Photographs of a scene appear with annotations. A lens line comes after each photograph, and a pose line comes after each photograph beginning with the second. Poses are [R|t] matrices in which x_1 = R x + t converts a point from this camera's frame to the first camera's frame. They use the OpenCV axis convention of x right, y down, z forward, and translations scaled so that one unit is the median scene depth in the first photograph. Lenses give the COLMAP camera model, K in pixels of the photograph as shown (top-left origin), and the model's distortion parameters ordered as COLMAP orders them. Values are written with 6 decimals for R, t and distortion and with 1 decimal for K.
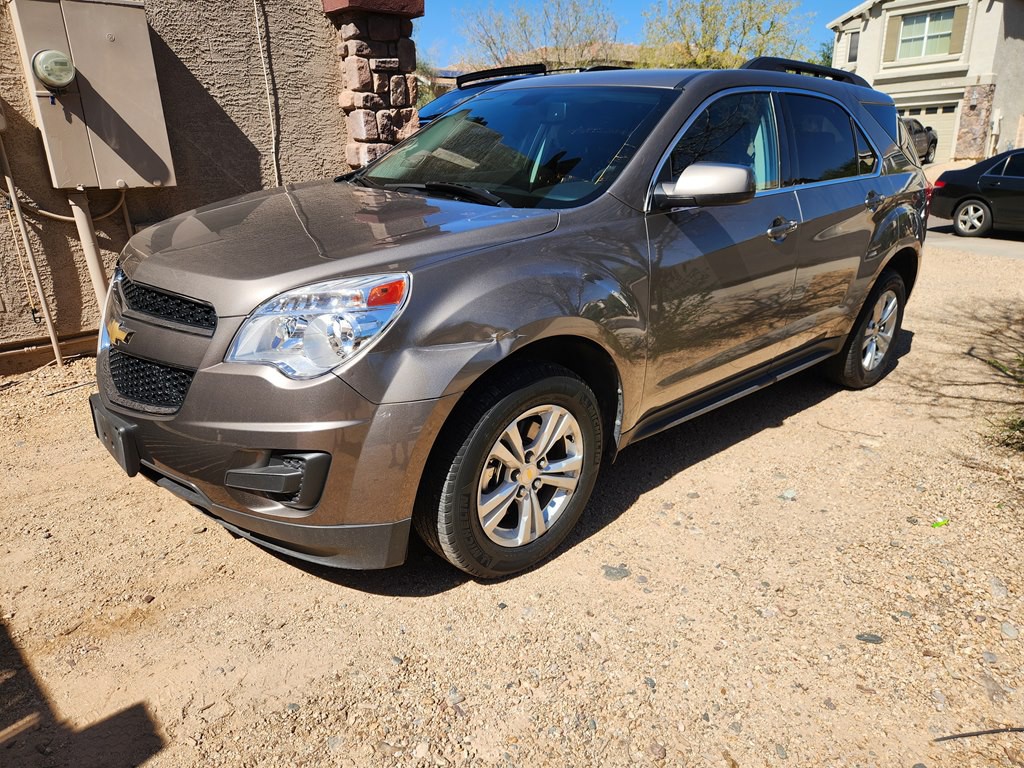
lens RADIAL K [[690.8, 0, 501.1], [0, 690.8, 387.8], [0, 0, 1]] dist [0.062636, -0.056903]
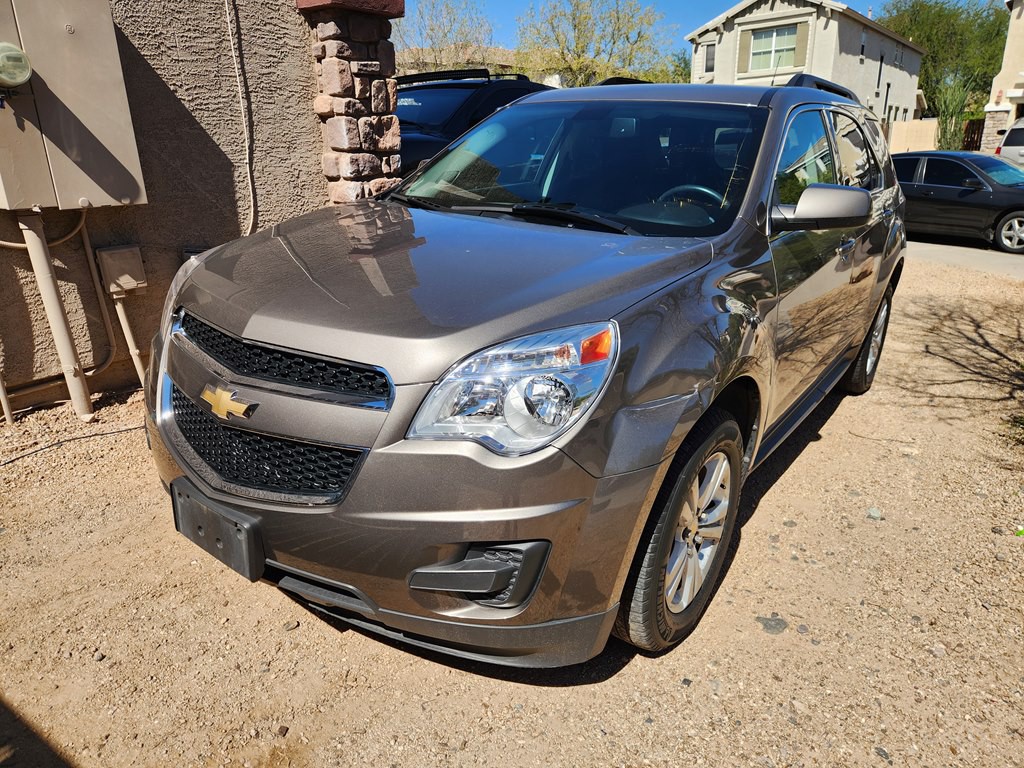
lens RADIAL K [[689.4, 0, 508.4], [0, 689.4, 380.2], [0, 0, 1]] dist [0.061552, -0.050559]
pose [[0.981628, -0.053697, 0.183094, -0.184892], [0.055308, 0.998462, -0.003700, -0.042169], [-0.182614, 0.013758, 0.983088, 0.076131]]
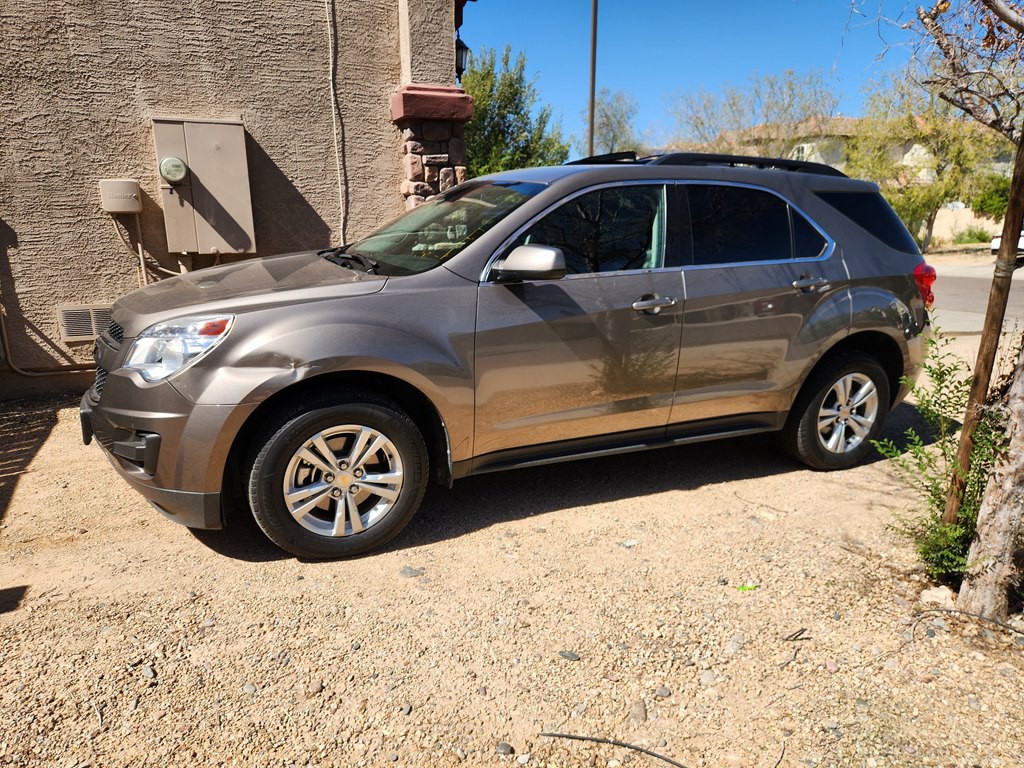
lens RADIAL K [[690.8, 0, 501.1], [0, 690.8, 387.8], [0, 0, 1]] dist [0.062636, -0.056903]
pose [[0.950082, 0.082399, -0.300922, 0.361931], [-0.111048, 0.990642, -0.079346, 0.014510], [0.291568, 0.108802, 0.950342, -0.076711]]
